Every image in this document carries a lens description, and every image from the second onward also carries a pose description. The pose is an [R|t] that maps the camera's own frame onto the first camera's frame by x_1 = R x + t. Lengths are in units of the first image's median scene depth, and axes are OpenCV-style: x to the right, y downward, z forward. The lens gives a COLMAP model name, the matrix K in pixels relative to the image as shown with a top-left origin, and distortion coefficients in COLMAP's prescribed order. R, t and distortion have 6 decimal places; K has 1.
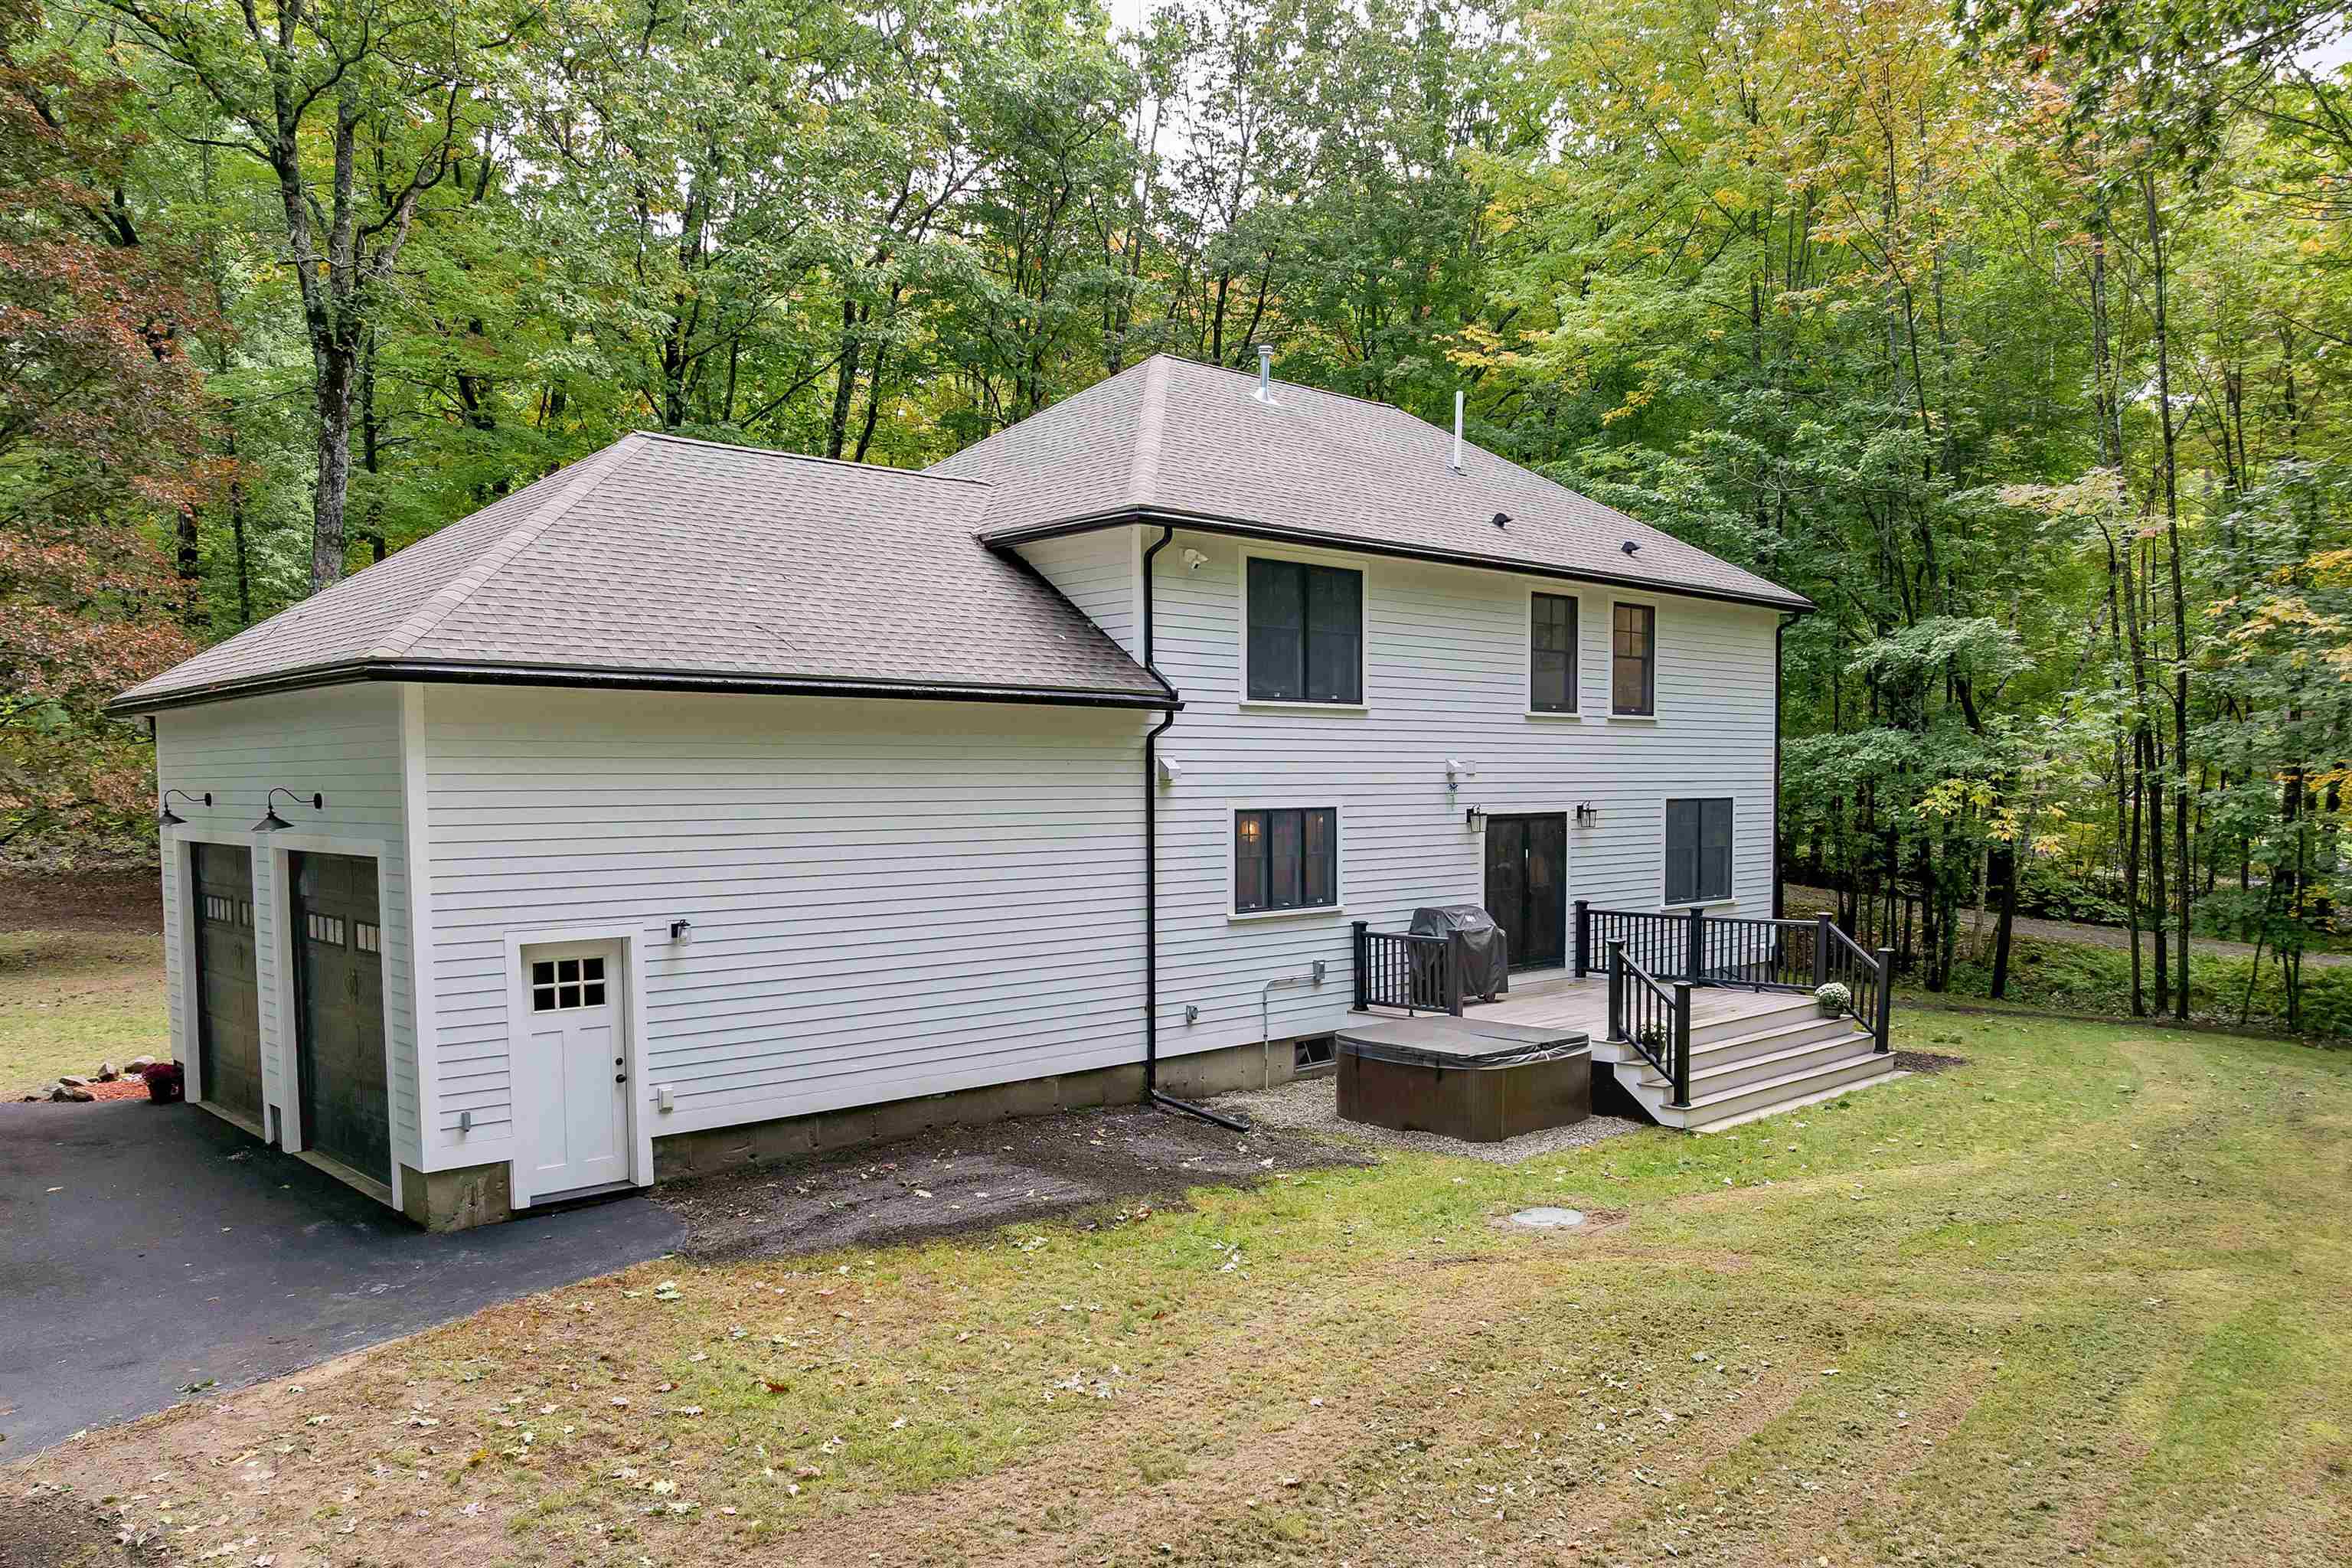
lens RADIAL K [[1717.0, 0, 1166.1], [0, 1717.0, 893.4], [0, 0, 1]] dist [-0.014757, -0.043207]
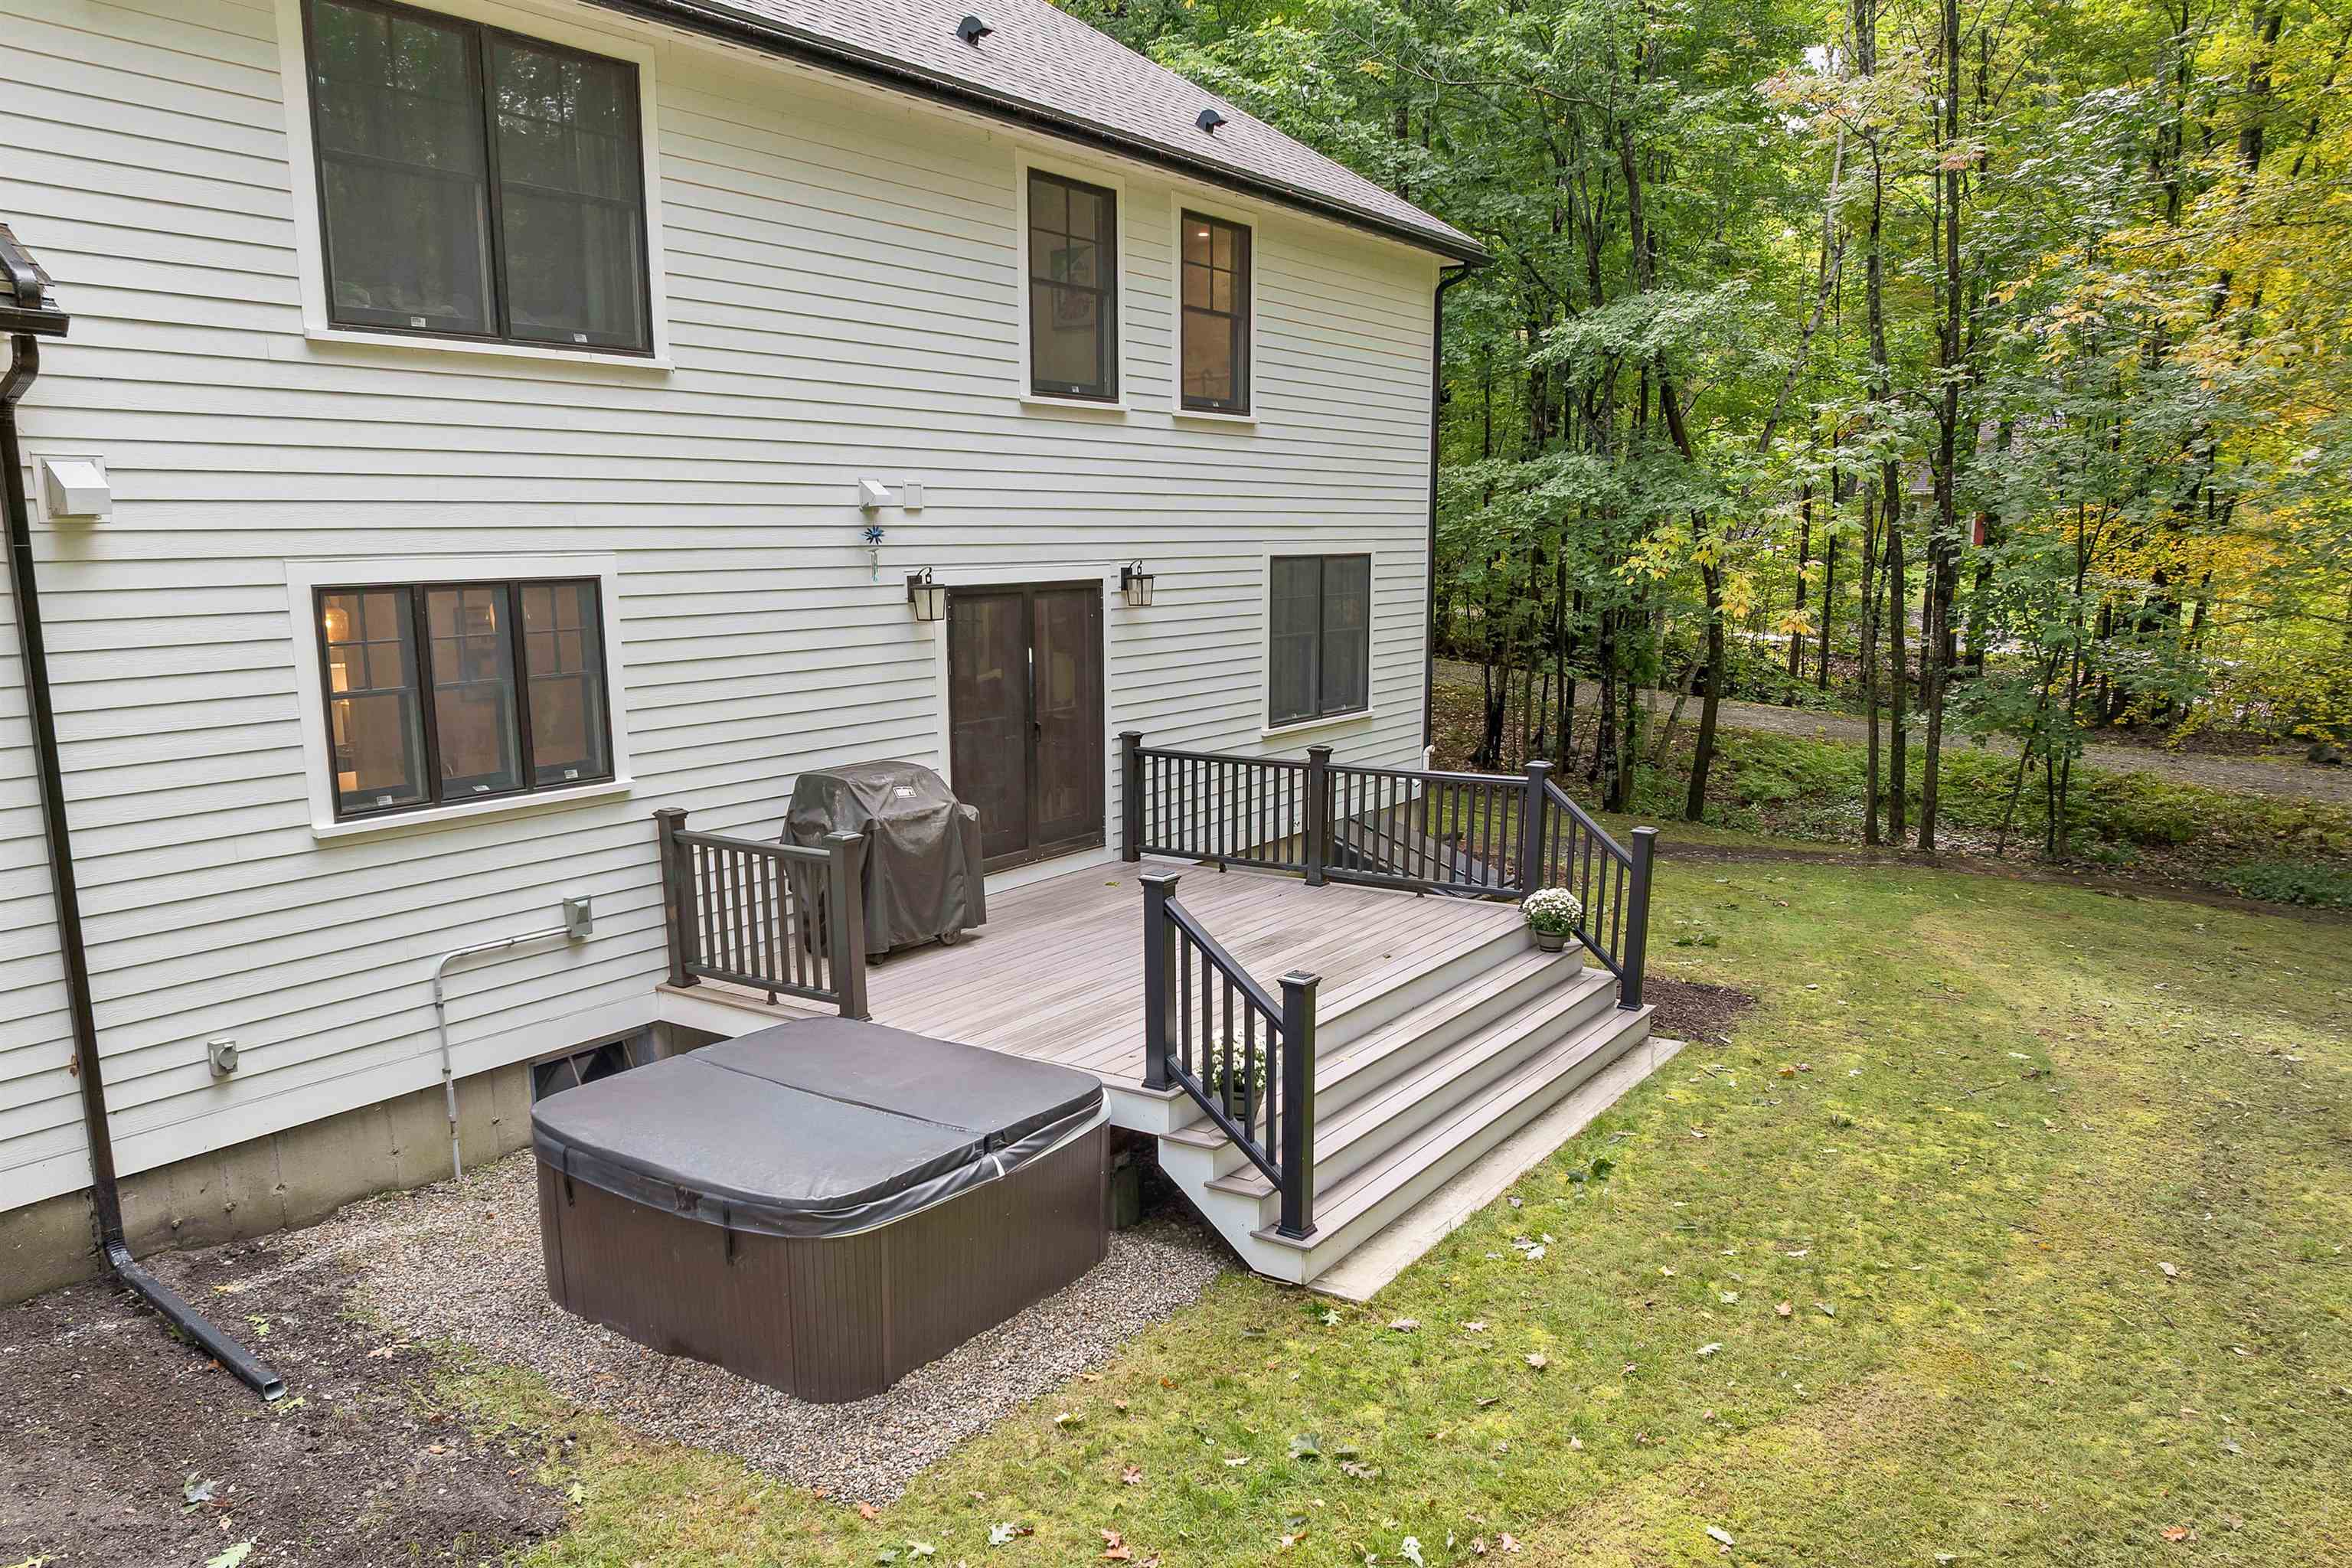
lens RADIAL K [[1717.0, 0, 1166.1], [0, 1717.0, 893.4], [0, 0, 1]] dist [-0.014757, -0.043207]
pose [[0.975838, -0.040715, 0.214667, 0.137513], [0.009661, 0.989564, 0.143769, -0.028023], [-0.218280, -0.138222, 0.966048, 0.461454]]
